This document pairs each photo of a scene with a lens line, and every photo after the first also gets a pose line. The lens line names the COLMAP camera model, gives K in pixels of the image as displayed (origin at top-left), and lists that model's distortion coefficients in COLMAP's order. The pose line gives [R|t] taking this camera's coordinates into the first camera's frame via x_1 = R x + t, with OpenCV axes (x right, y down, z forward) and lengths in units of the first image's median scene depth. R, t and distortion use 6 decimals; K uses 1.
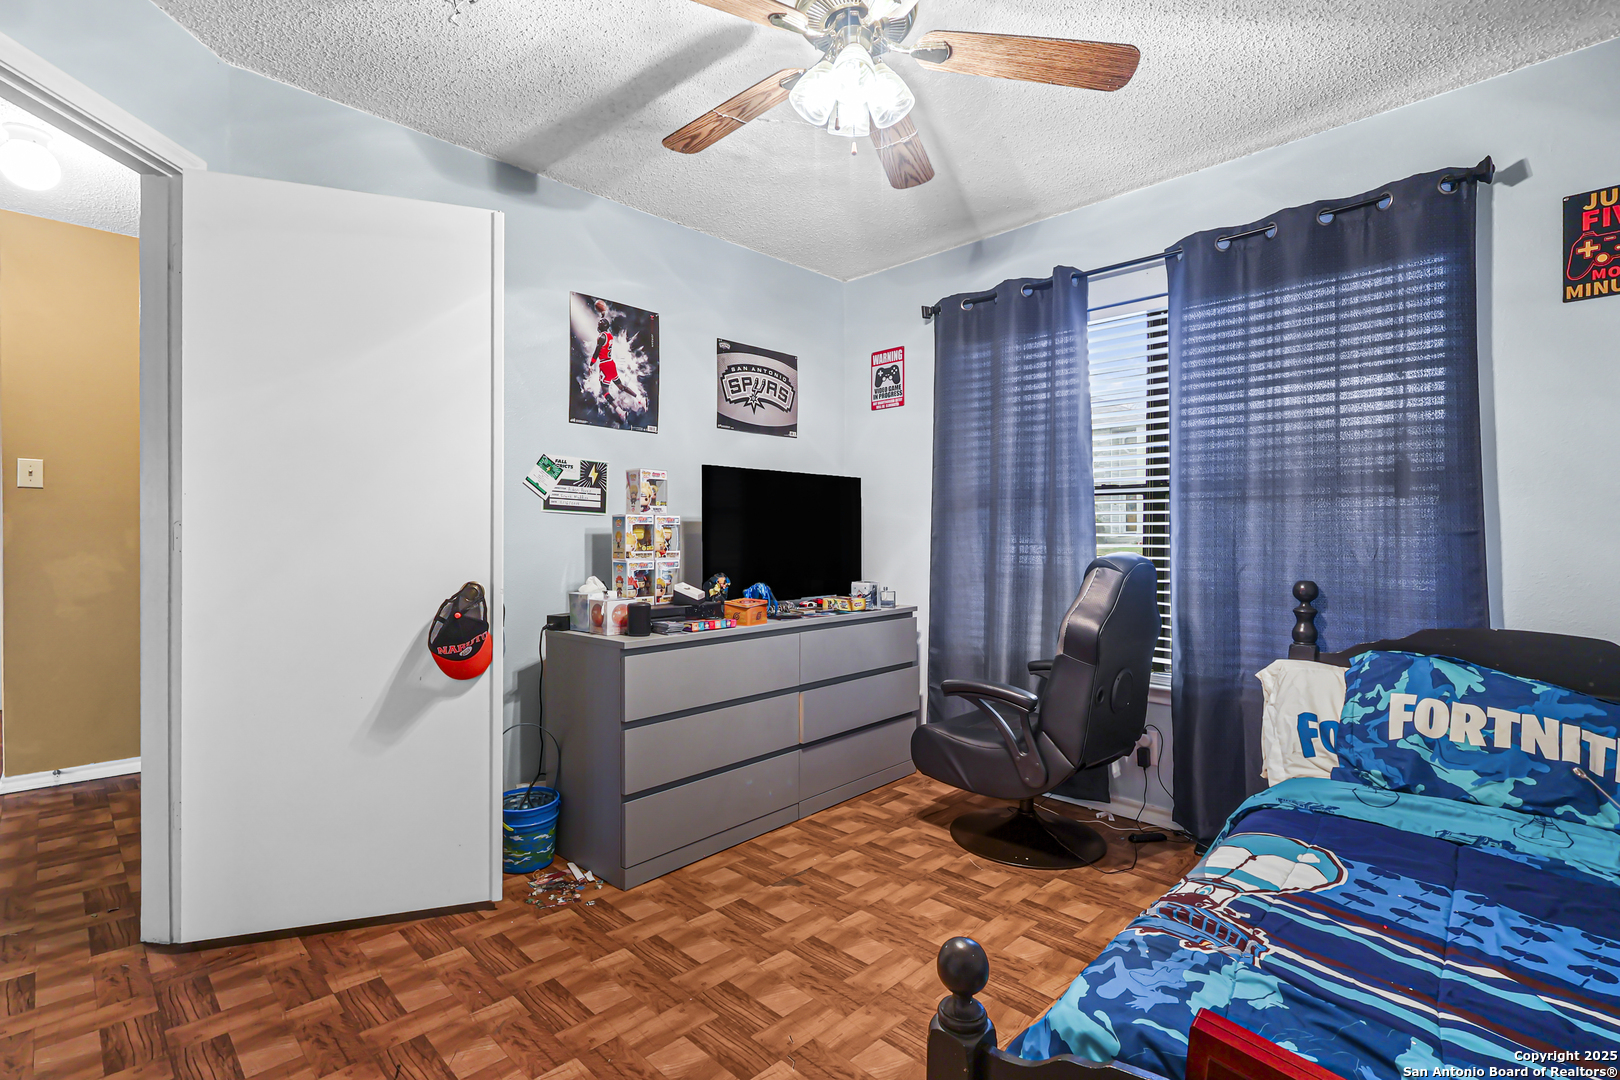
lens RADIAL K [[753.4, 0, 802.7], [0, 753.4, 543.6], [0, 0, 1]] dist [-0.002710, -0.000426]
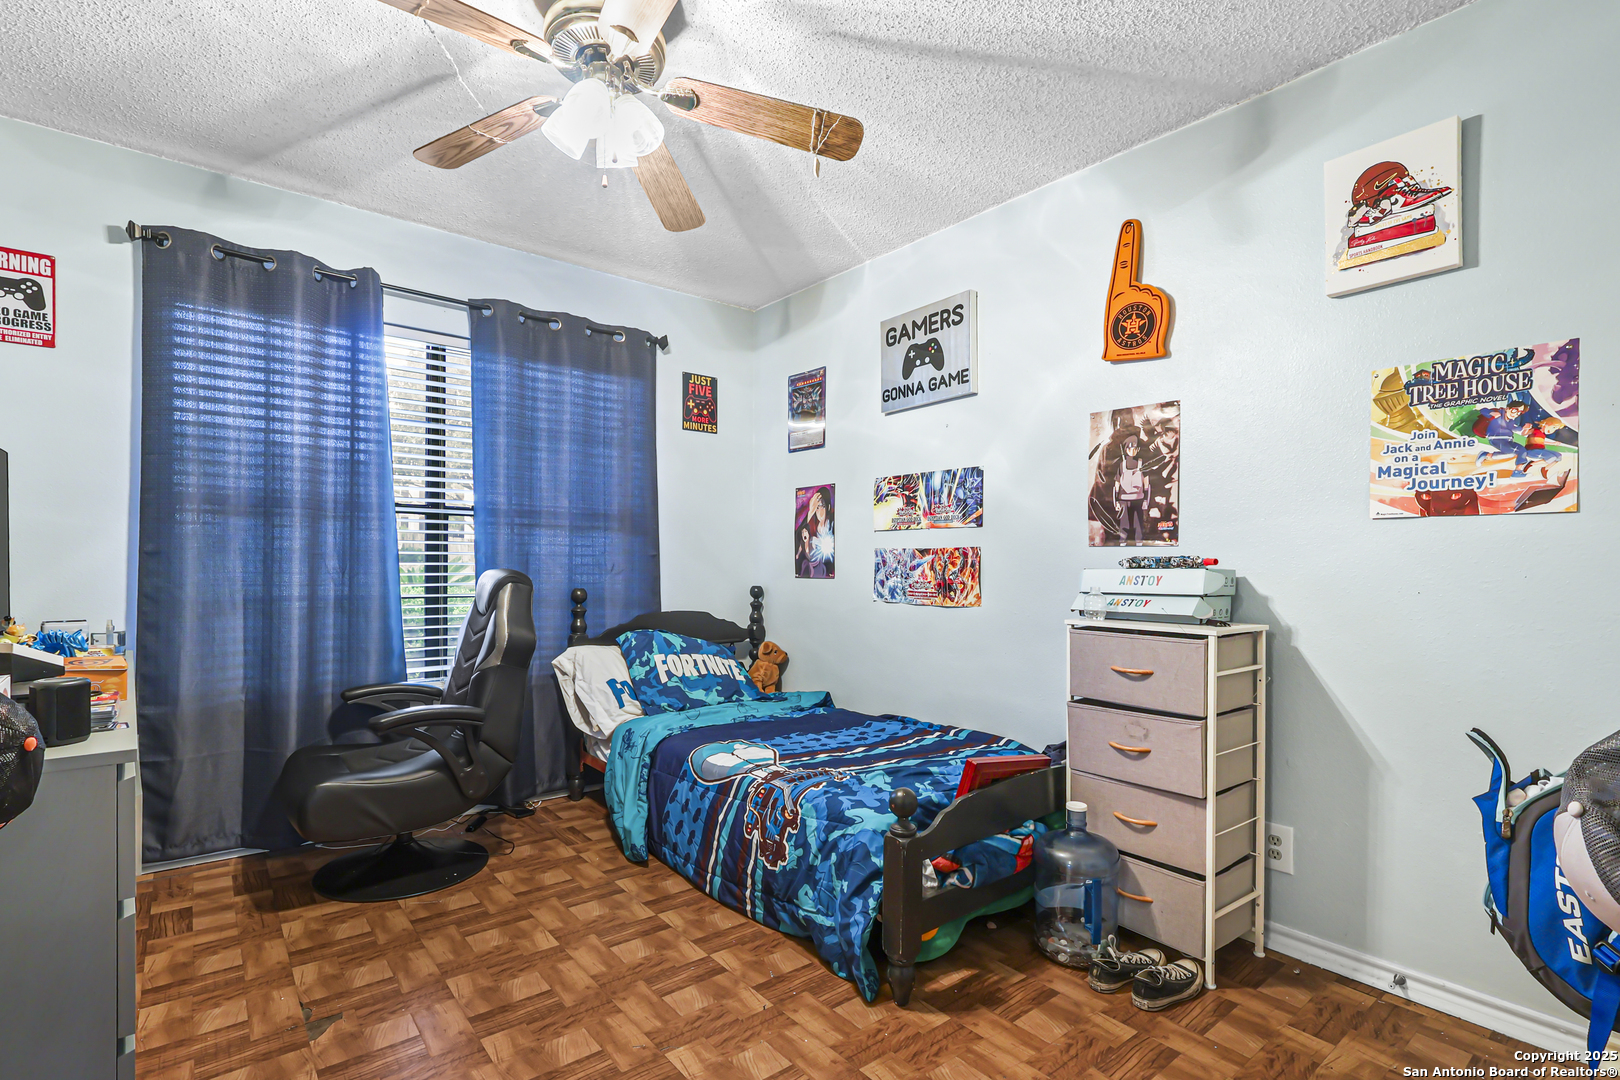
lens RADIAL K [[753.4, 0, 797.0], [0, 753.4, 566.0], [0, 0, 1]] dist [-0.002710, -0.000426]
pose [[0.114813, -0.007898, 0.993356, -0.782942], [-0.003512, 0.999959, 0.008356, -0.005882], [-0.993381, -0.004448, 0.114780, 0.519235]]
